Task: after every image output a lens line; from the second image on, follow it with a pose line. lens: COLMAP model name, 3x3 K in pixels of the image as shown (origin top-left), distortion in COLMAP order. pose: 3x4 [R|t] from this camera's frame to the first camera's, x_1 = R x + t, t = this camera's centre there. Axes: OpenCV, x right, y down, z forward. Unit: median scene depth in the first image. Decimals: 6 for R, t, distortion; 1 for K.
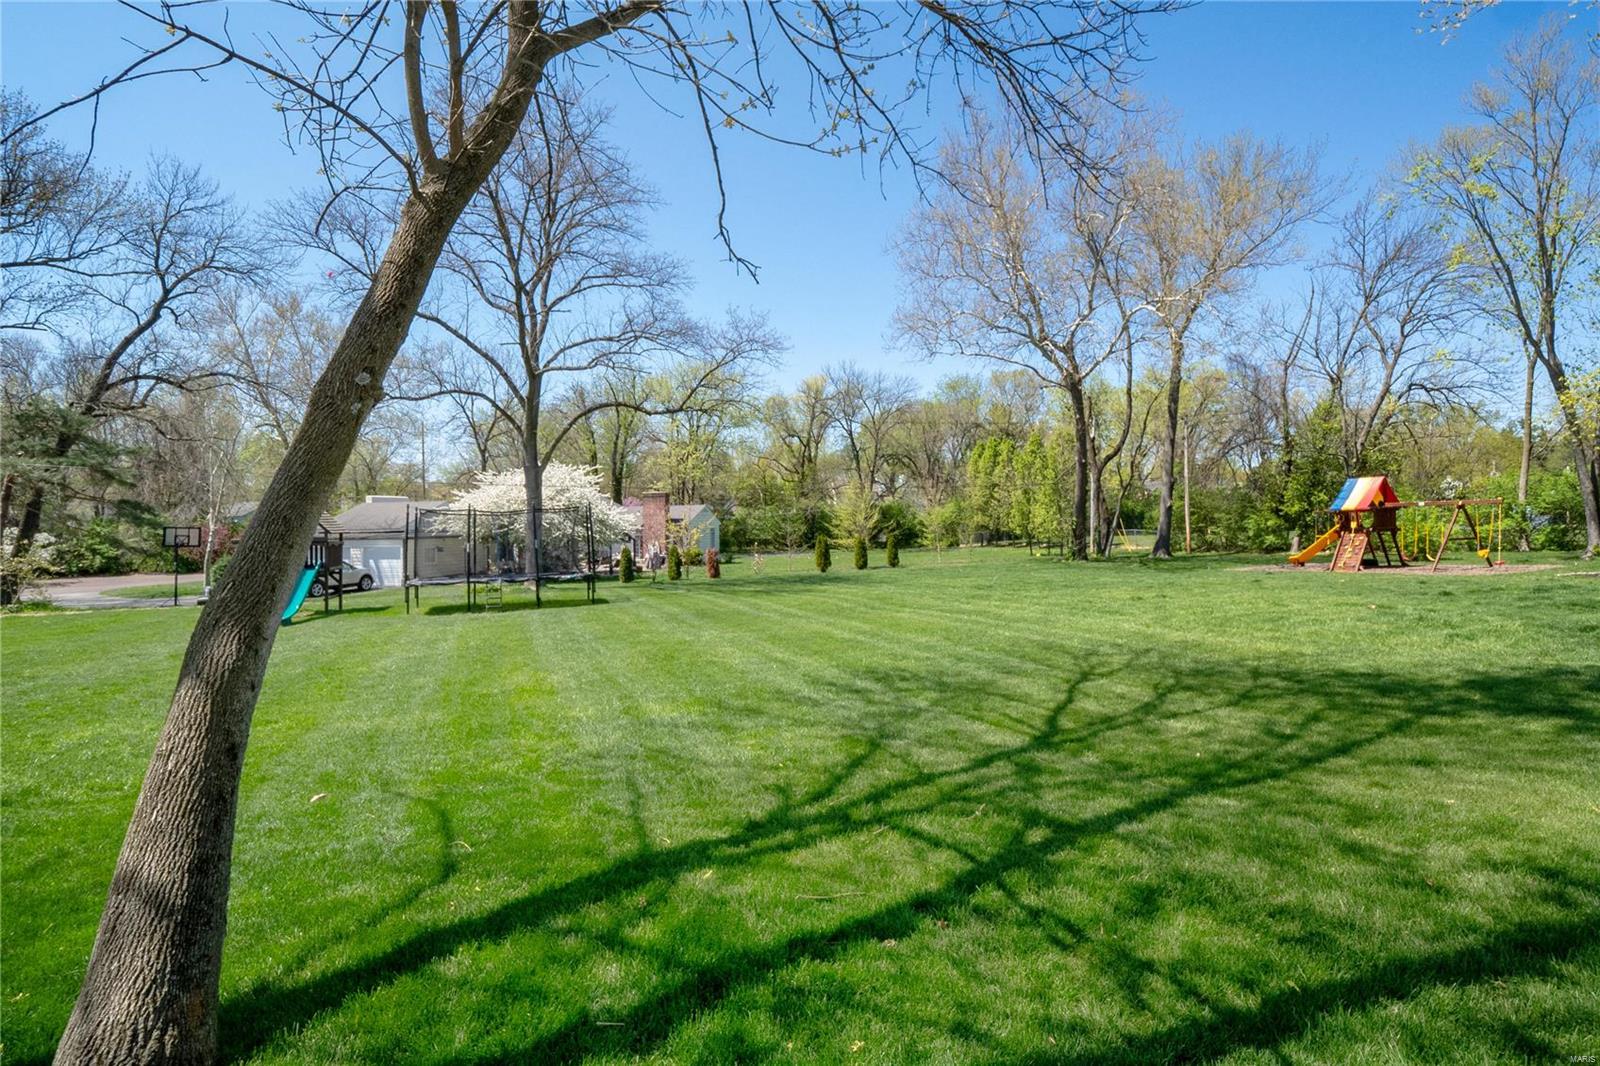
lens RADIAL K [[738.3, 0, 800.0], [0, 738.3, 533.0], [0, 0, 1]] dist [0.004182, -0.000572]
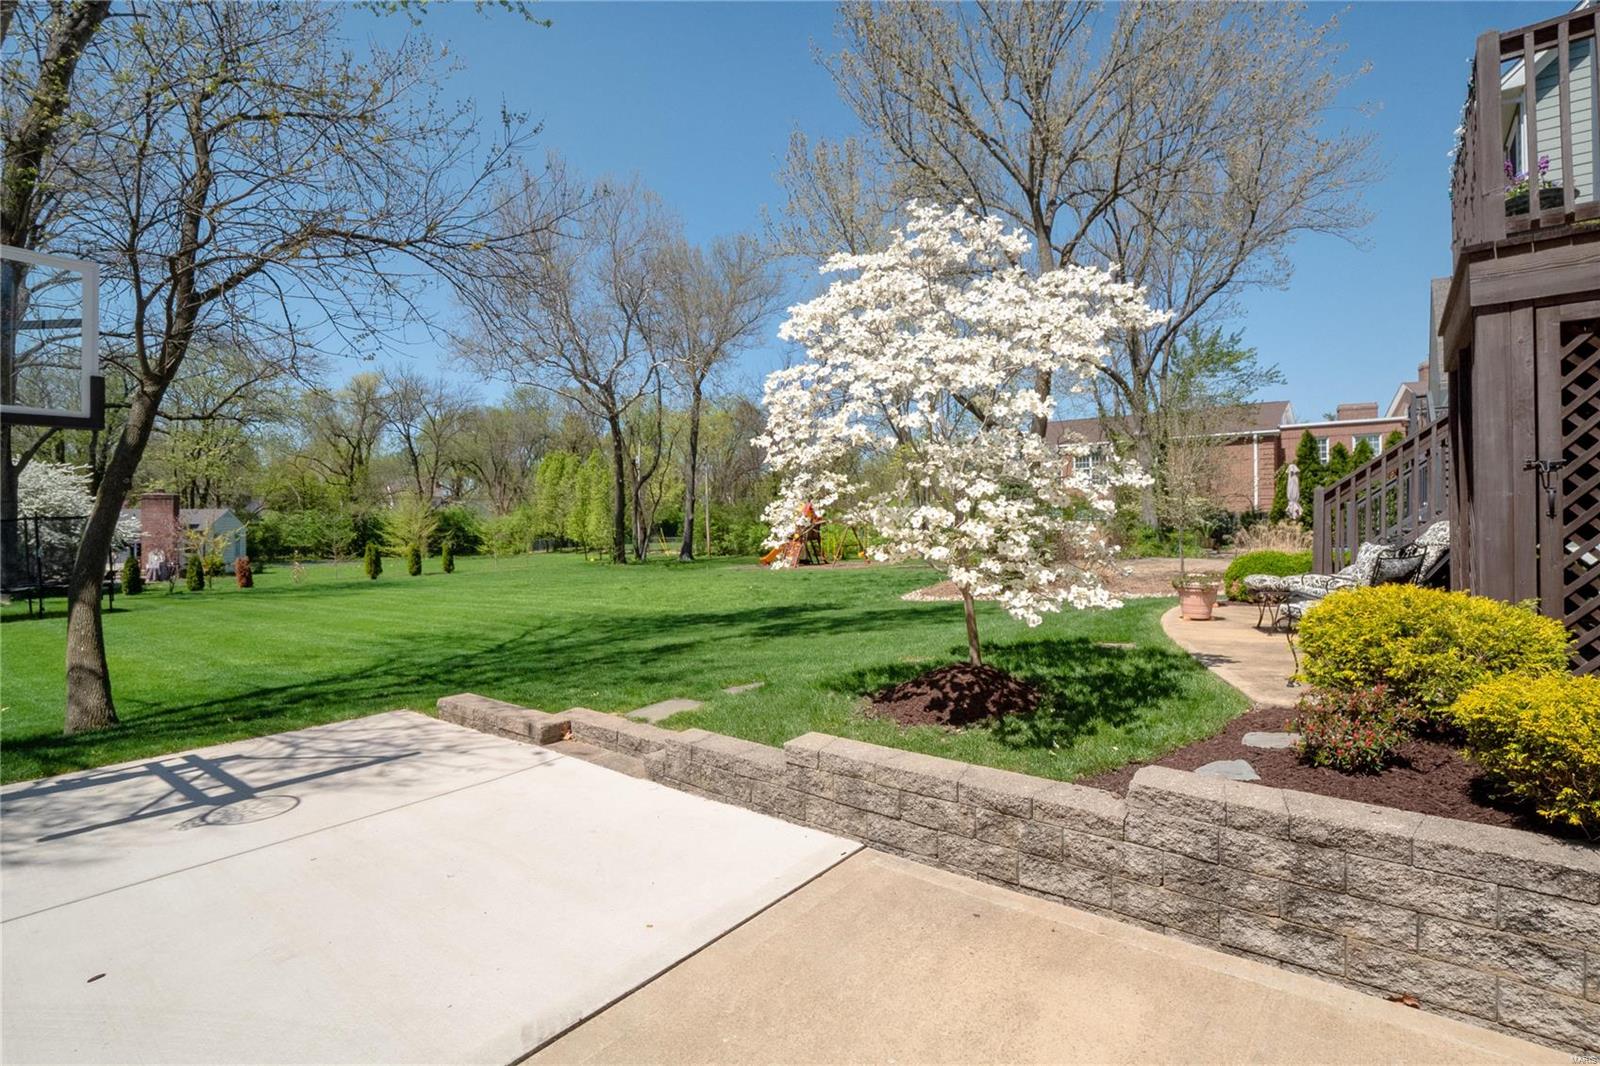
lens RADIAL K [[742.3, 0, 802.9], [0, 742.3, 543.3], [0, 0, 1]] dist [-0.029433, -0.000459]
pose [[0.850396, -0.002026, 0.526140, 0.001082], [-0.000606, 0.999988, 0.004831, -0.001465], [-0.526144, -0.004428, 0.850384, -0.128250]]
